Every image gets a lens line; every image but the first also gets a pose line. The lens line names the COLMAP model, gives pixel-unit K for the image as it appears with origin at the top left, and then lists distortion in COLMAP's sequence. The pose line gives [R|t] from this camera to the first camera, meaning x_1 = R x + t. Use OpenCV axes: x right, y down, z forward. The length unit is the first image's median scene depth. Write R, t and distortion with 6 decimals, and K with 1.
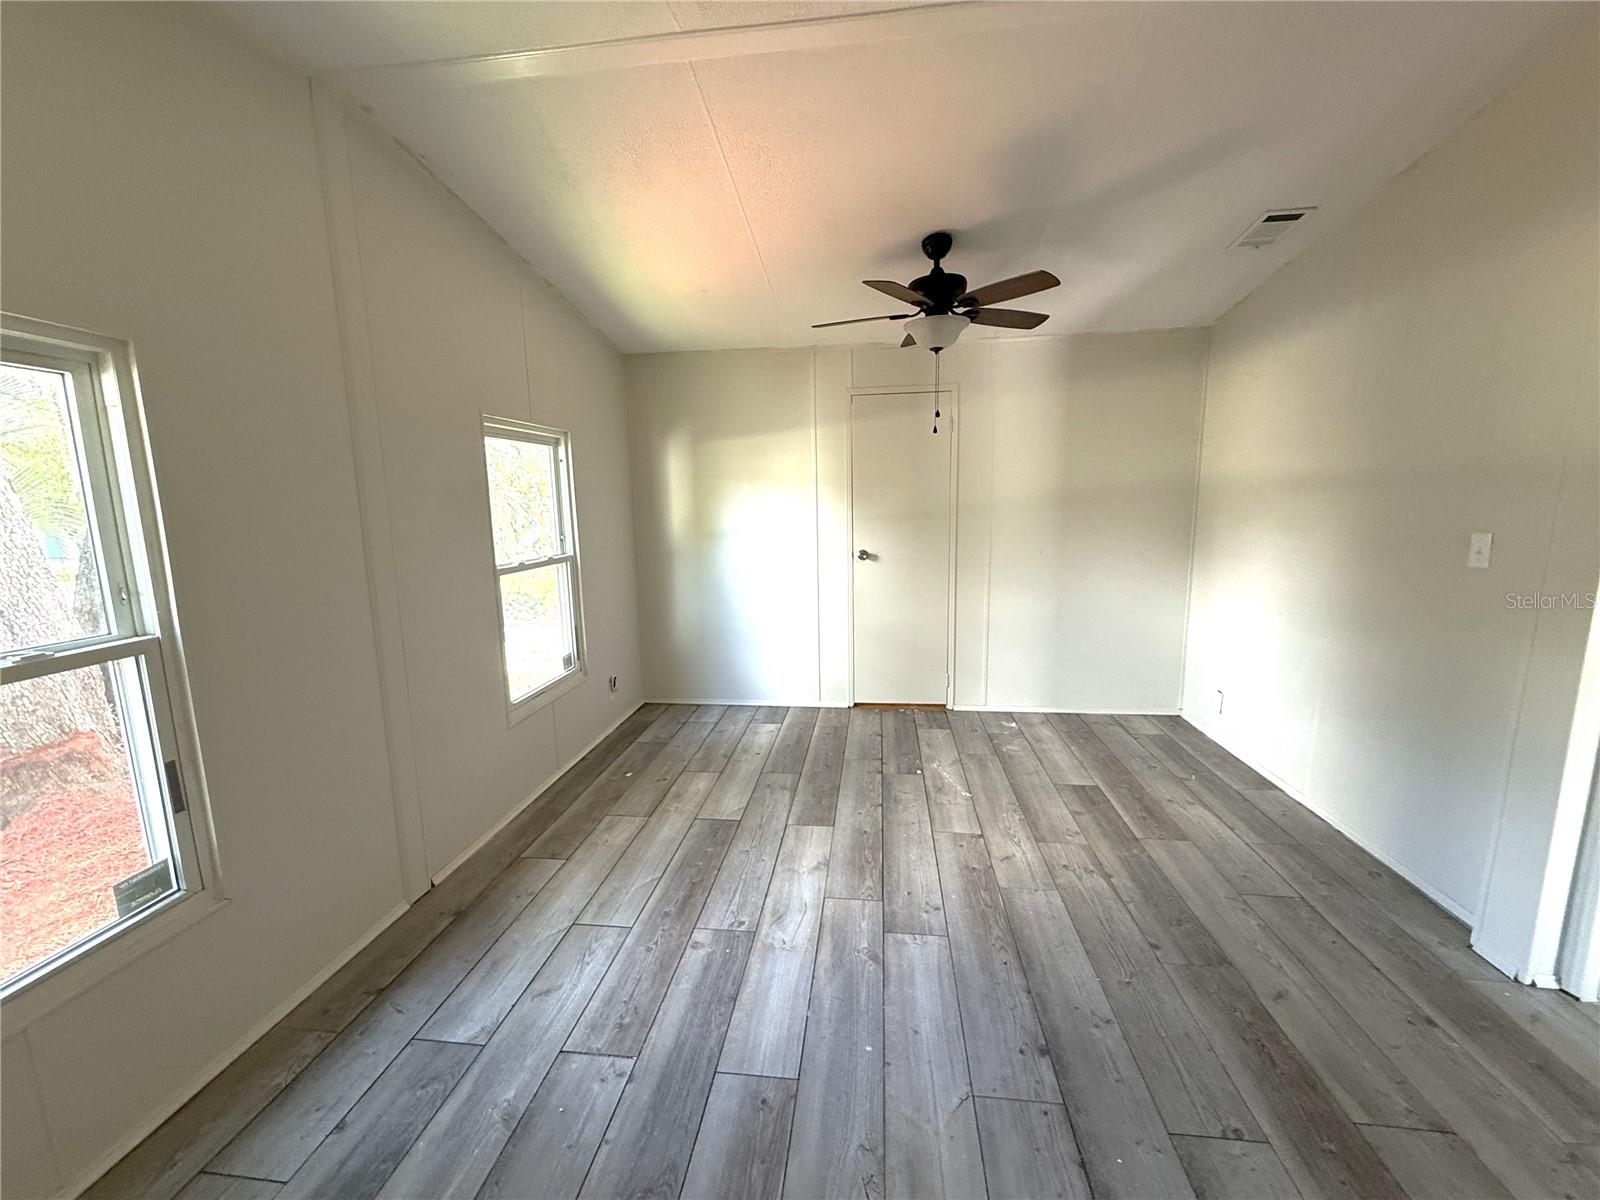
lens RADIAL K [[642.5, 0, 807.2], [0, 642.5, 601.6], [0, 0, 1]] dist [0.001988, 0.000035]
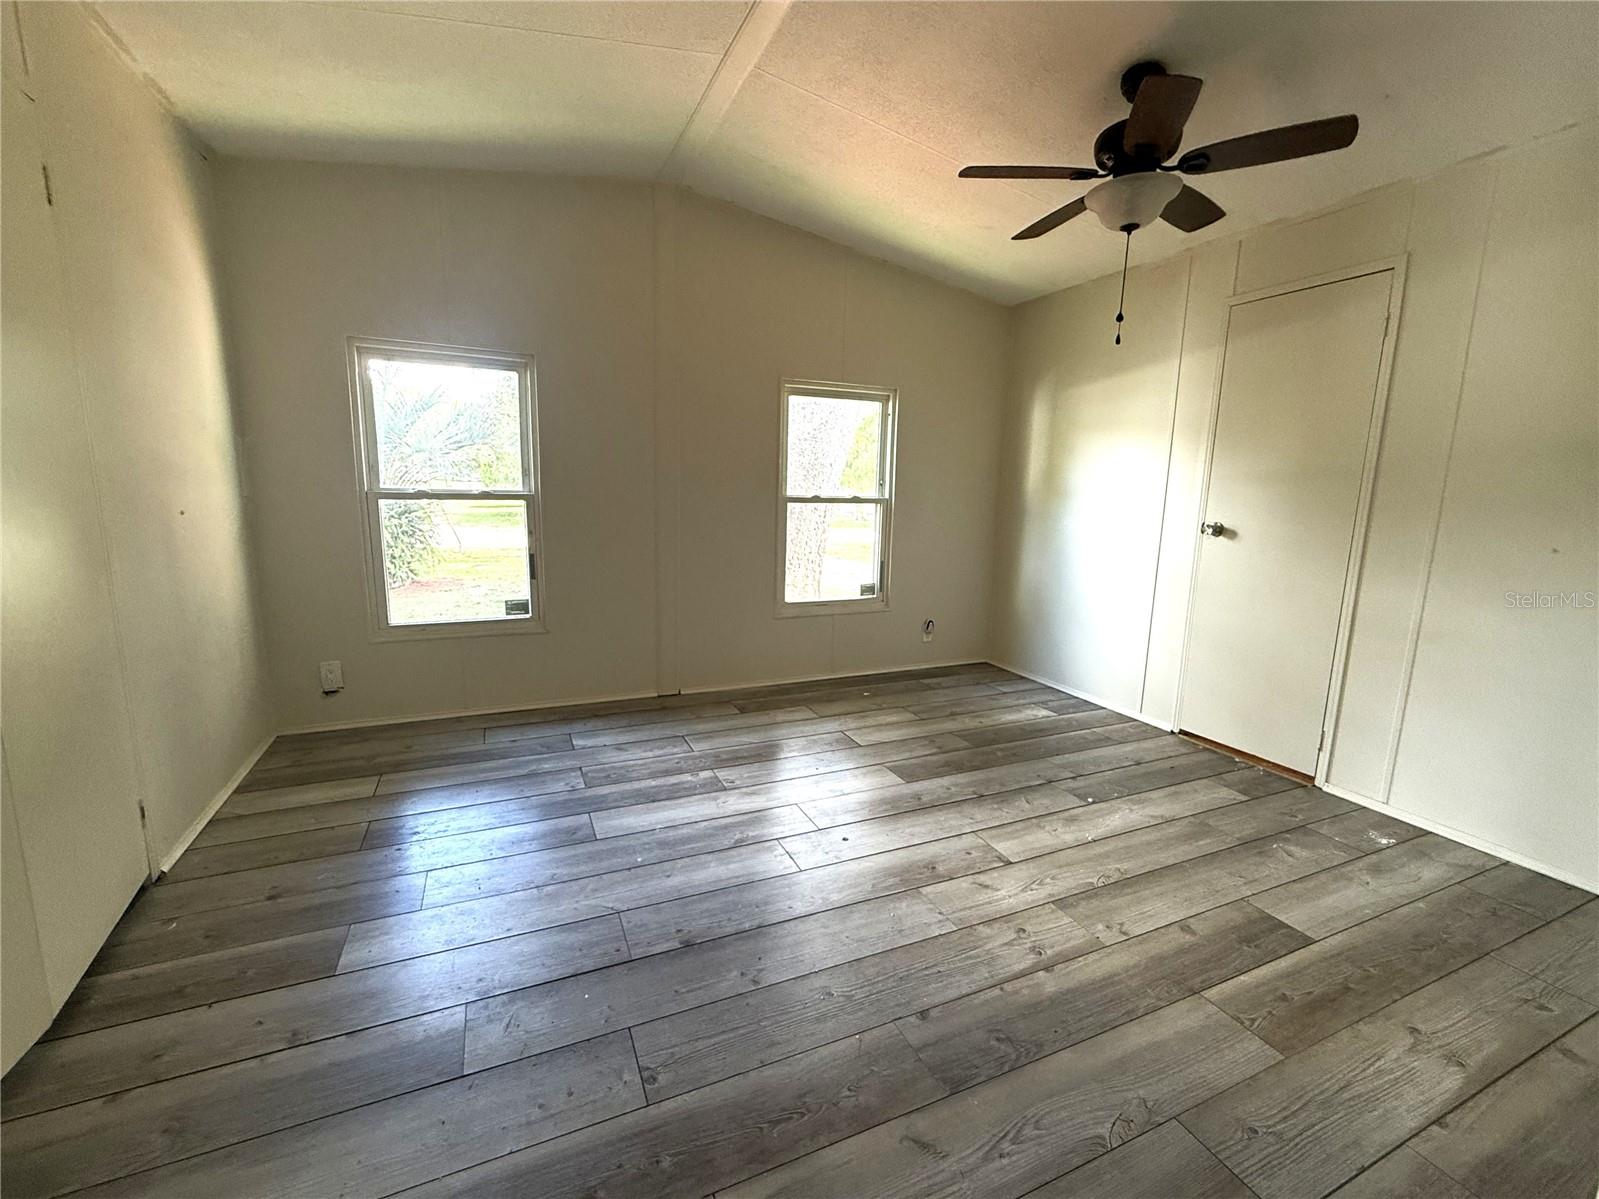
lens RADIAL K [[682.6, 0, 799.5], [0, 682.6, 599.5], [0, 0, 1]] dist [0.001791, 0.000254]
pose [[0.509001, 0.173202, -0.843160, 0.626562], [-0.170349, 0.980442, 0.098566, 0.011061], [0.843741, 0.093461, 0.528550, 0.255513]]
